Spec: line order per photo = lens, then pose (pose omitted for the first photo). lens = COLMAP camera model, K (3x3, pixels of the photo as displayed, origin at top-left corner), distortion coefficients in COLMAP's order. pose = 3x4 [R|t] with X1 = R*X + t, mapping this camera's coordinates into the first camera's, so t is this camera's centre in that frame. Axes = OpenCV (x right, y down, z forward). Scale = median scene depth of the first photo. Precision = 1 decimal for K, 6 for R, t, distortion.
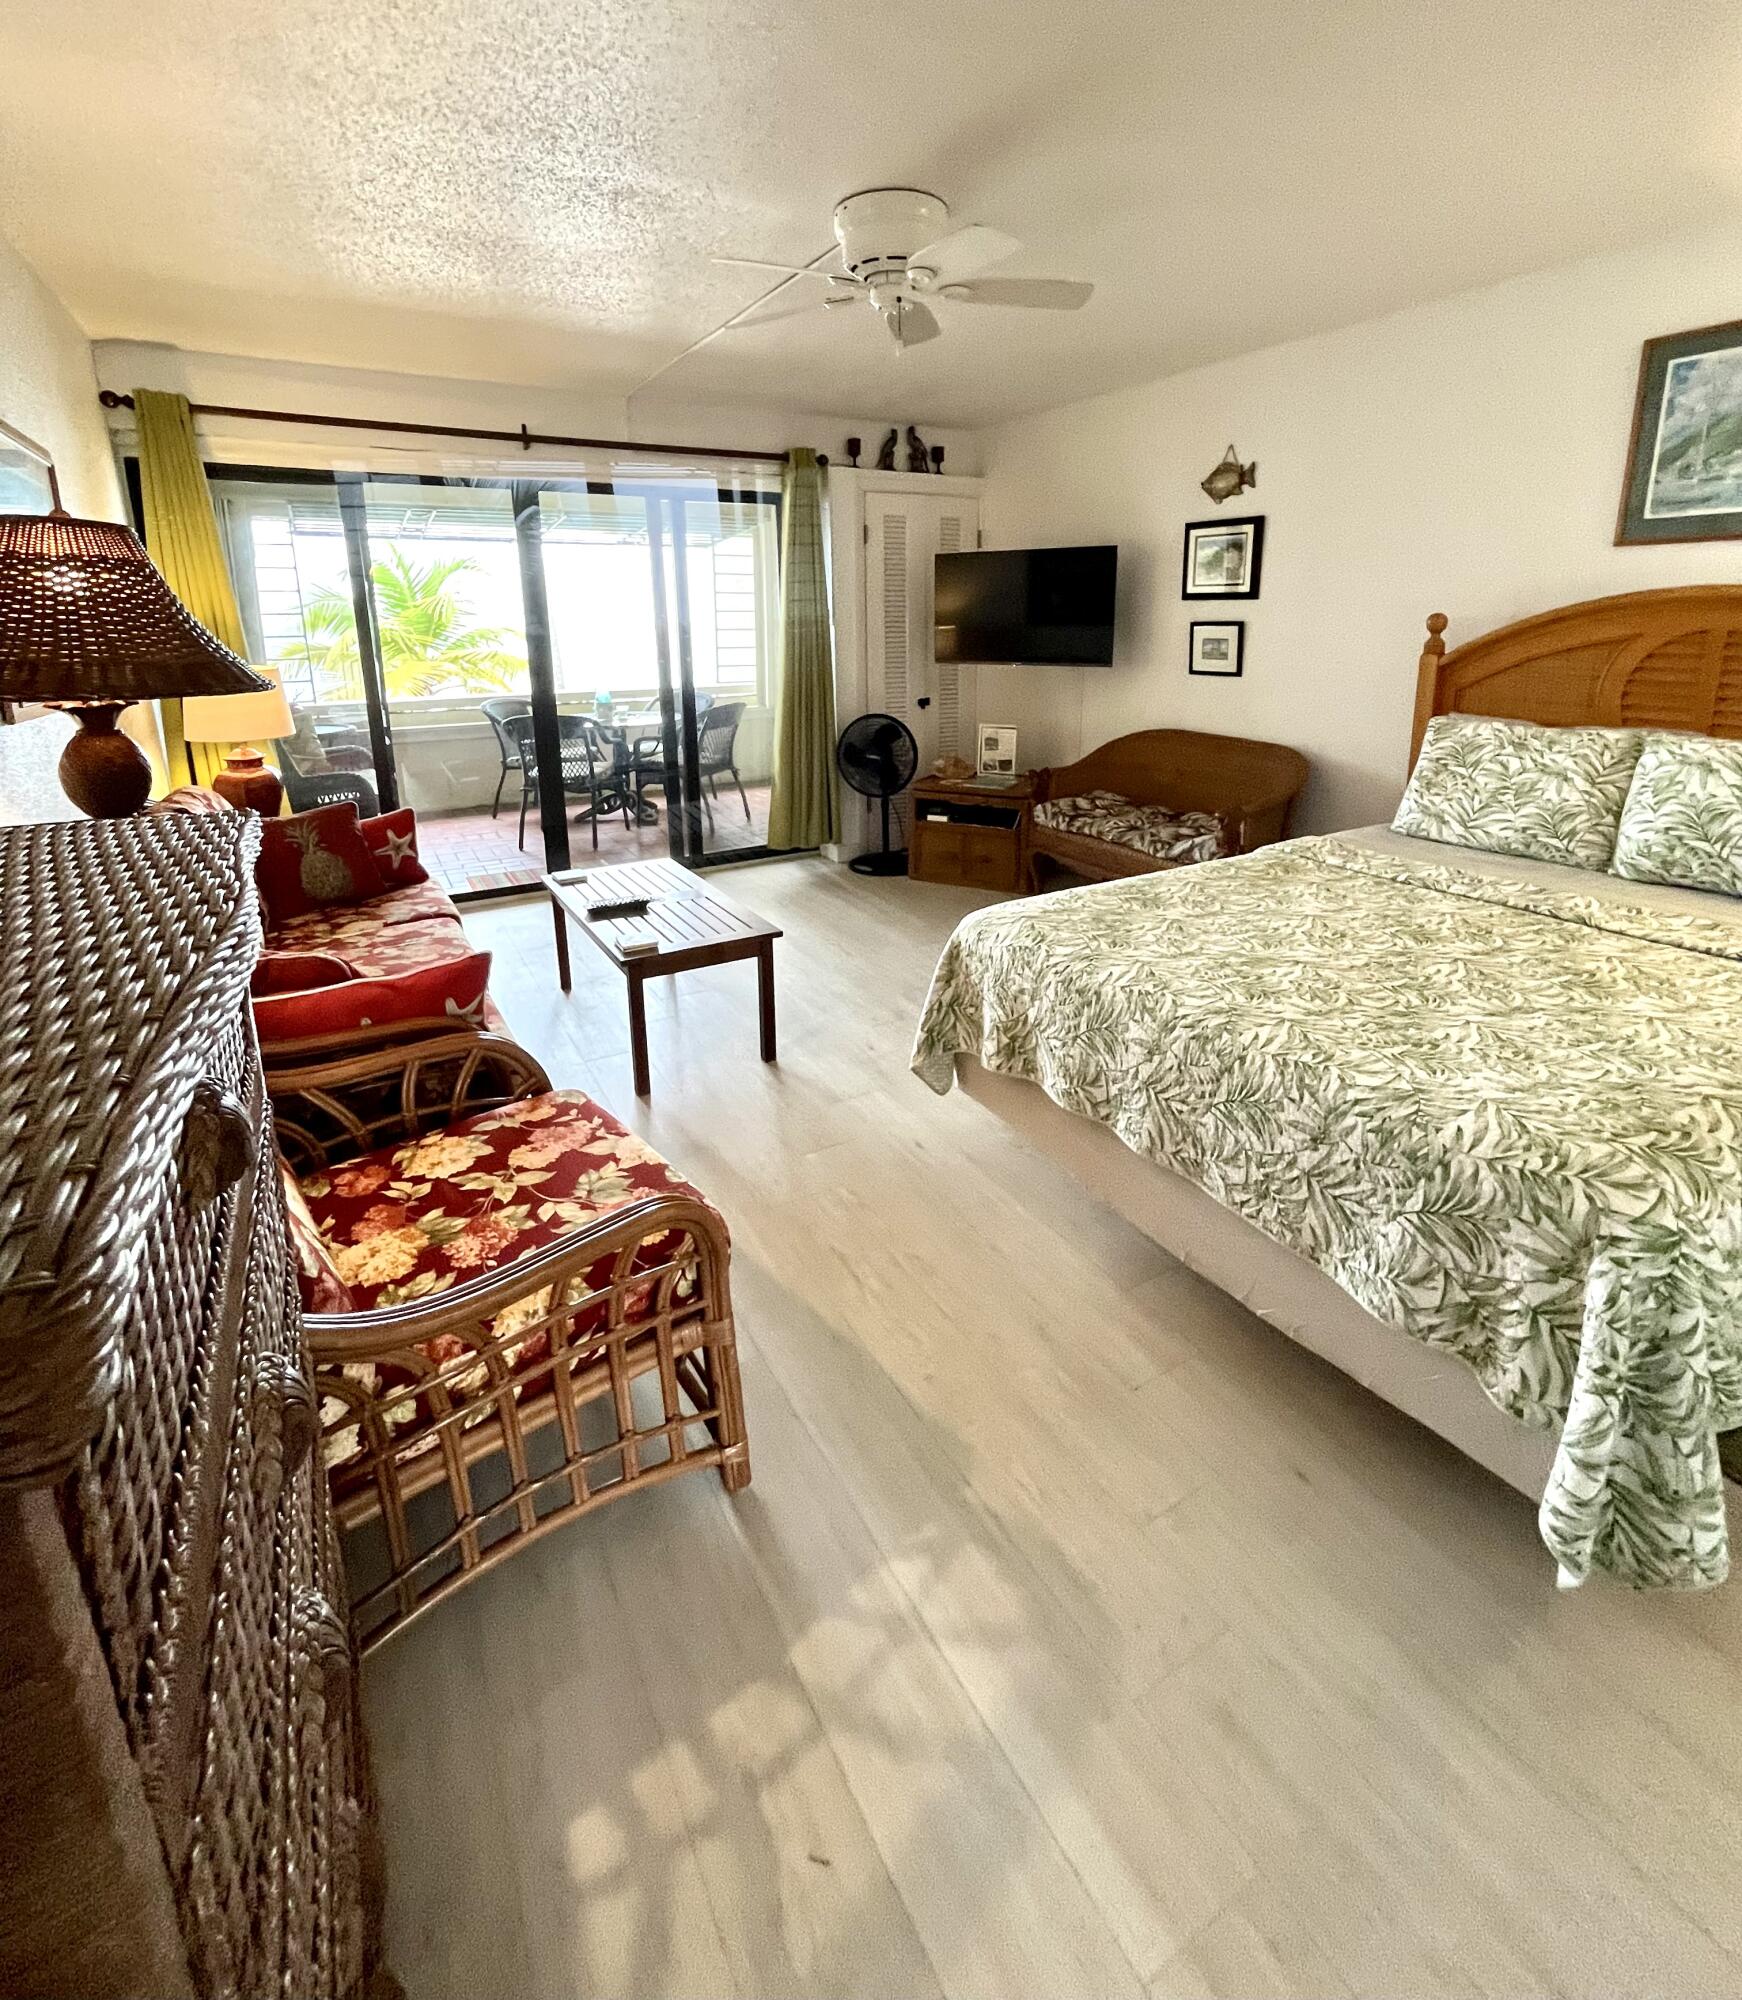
lens RADIAL K [[934.4, 0, 871.2], [0, 934.4, 840.1], [0, 0, 1]] dist [-0.002092, -0.001447]
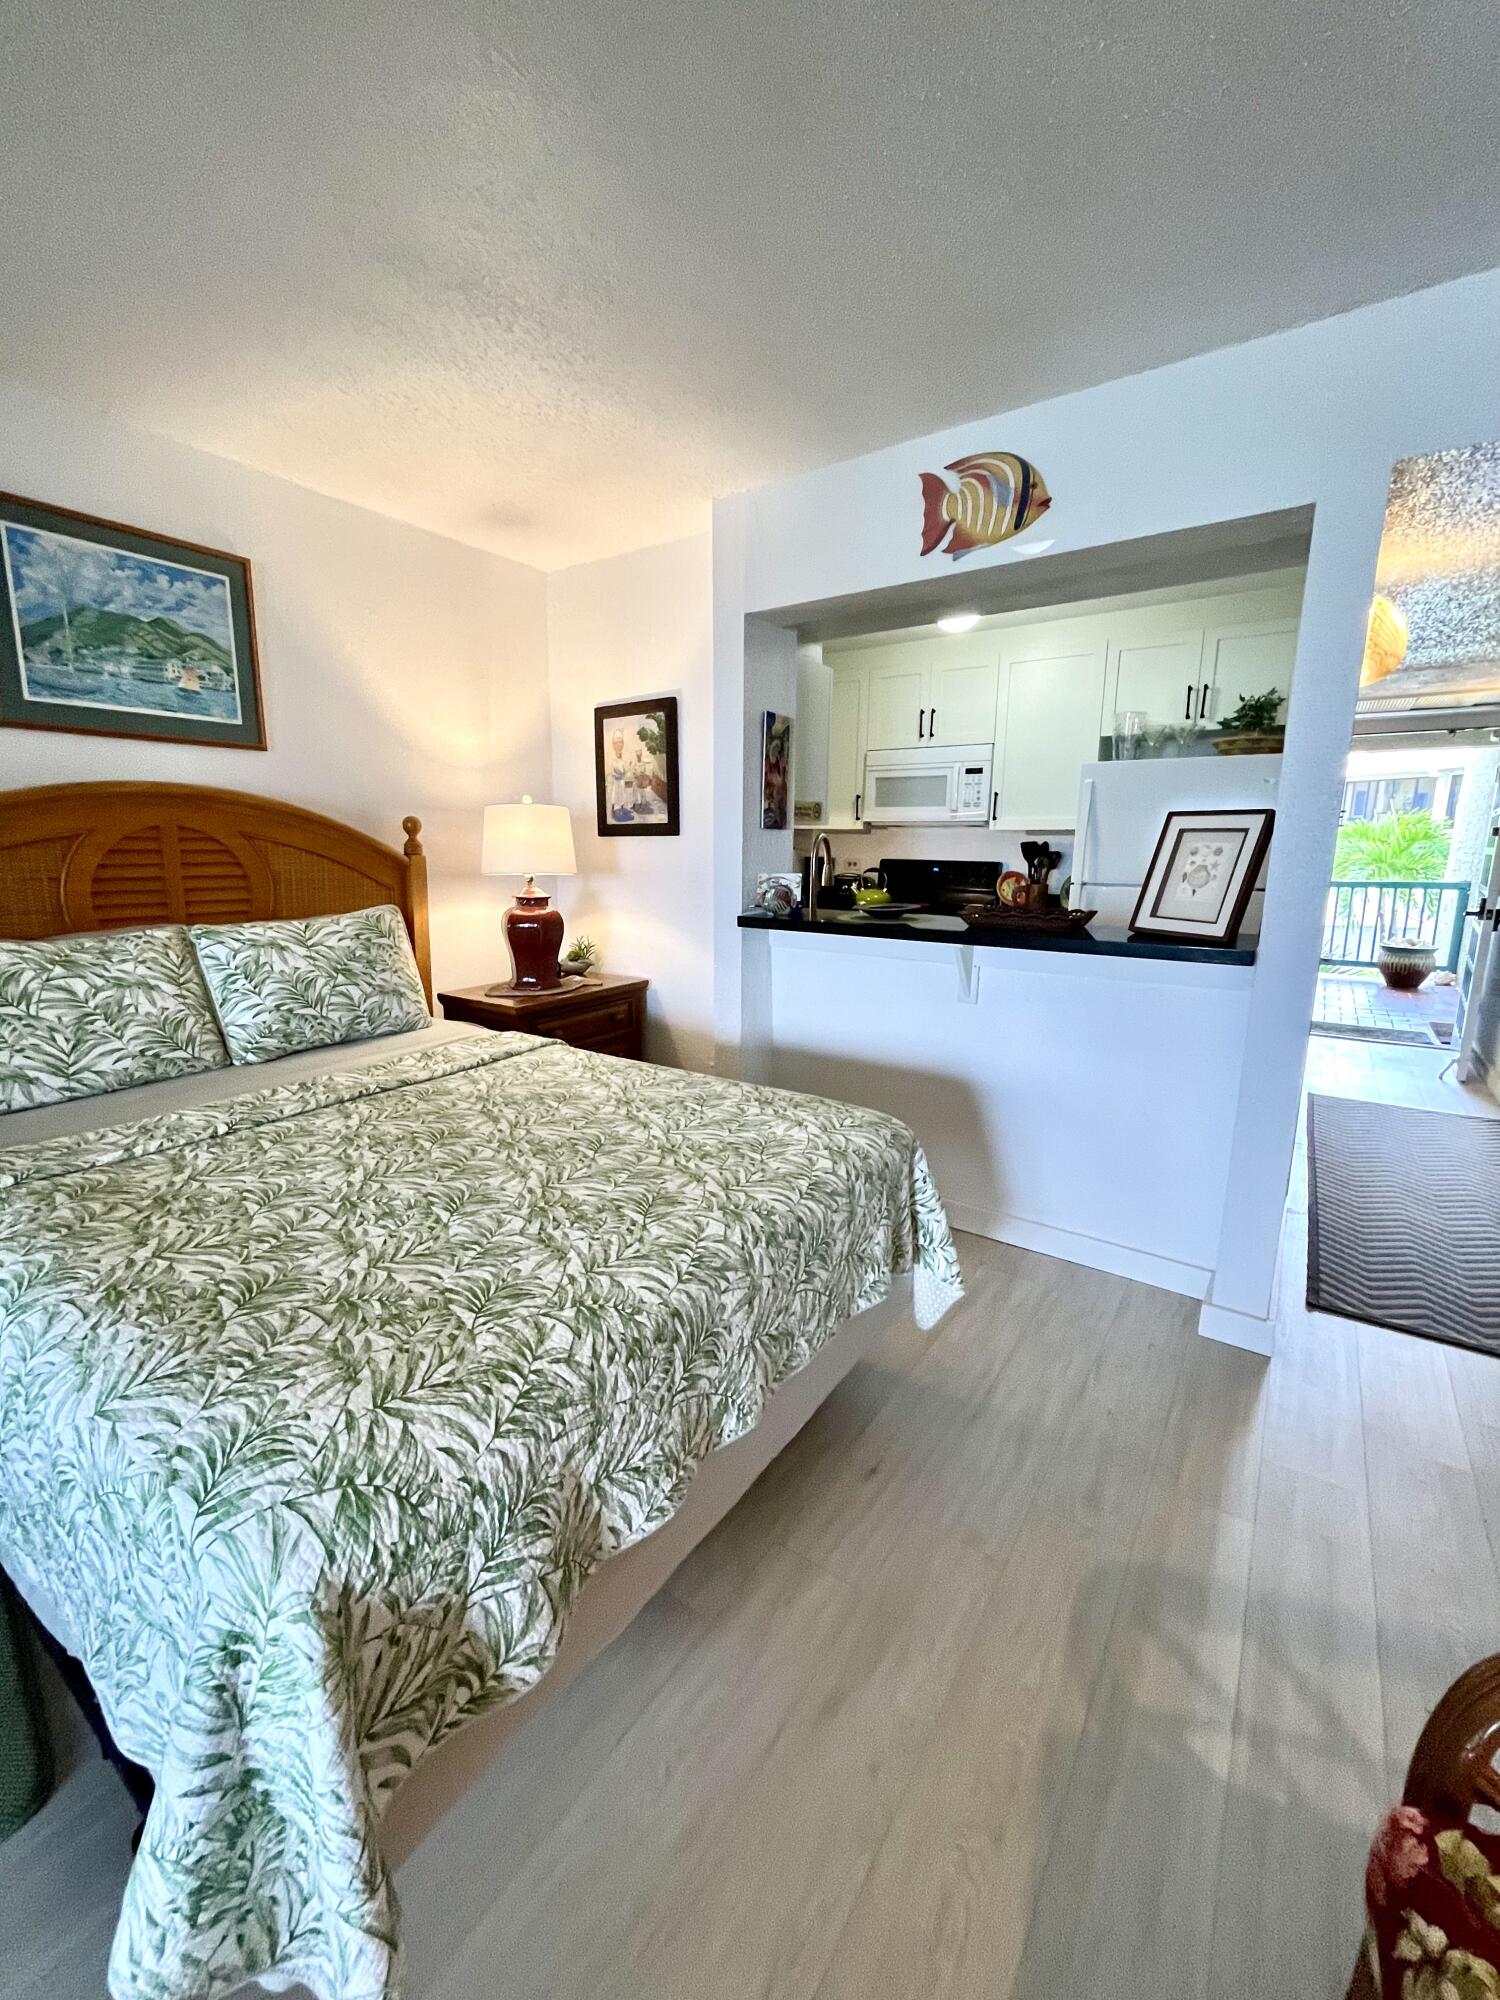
lens RADIAL K [[807.5, 0, 748.1], [0, 807.5, 997.9], [0, 0, 1]] dist [-0.002601, 0.000880]
pose [[-0.426493, -0.161892, 0.889885, -0.186250], [0.206918, 0.940297, 0.270233, -0.140000], [-0.880505, 0.299386, -0.367532, 0.745694]]
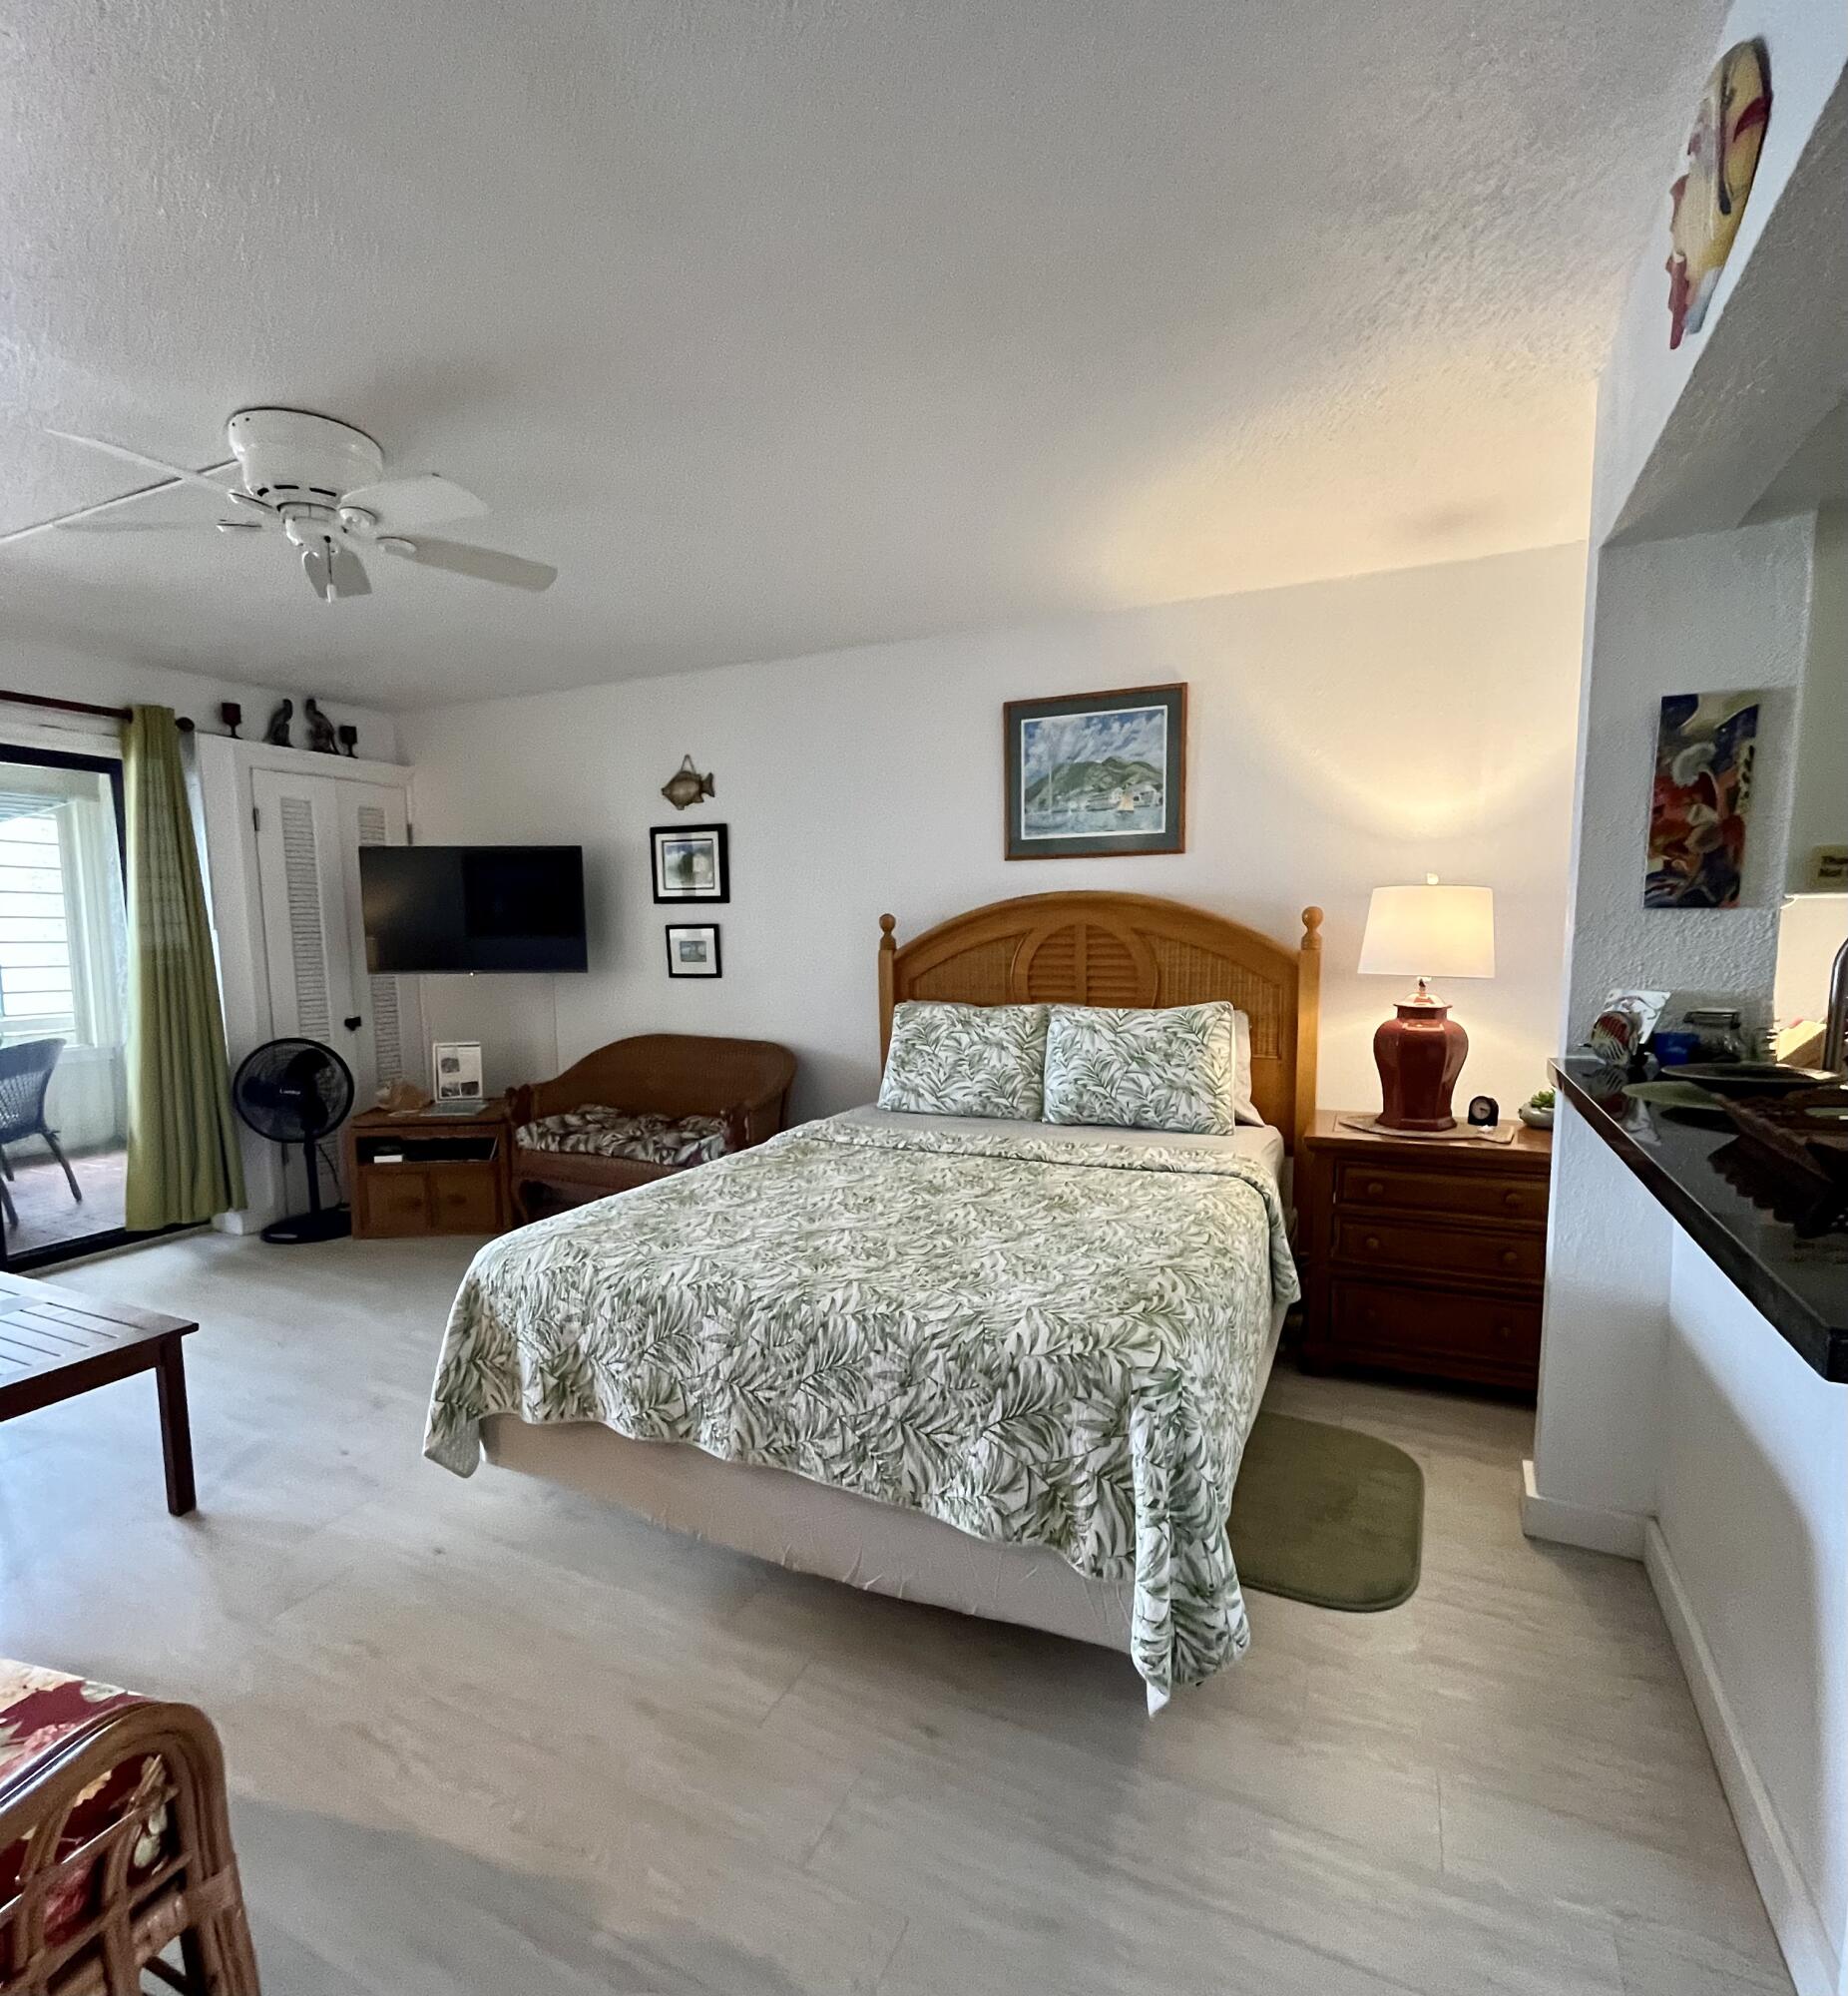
lens RADIAL K [[993.8, 0, 920.4], [0, 993.8, 1047.5], [0, 0, 1]] dist [-0.005487, 0.002508]
pose [[0.821498, -0.063092, 0.566710, -0.058334], [0.132567, 0.987760, -0.082200, 0.023691], [-0.554588, 0.142654, 0.819806, 0.017018]]
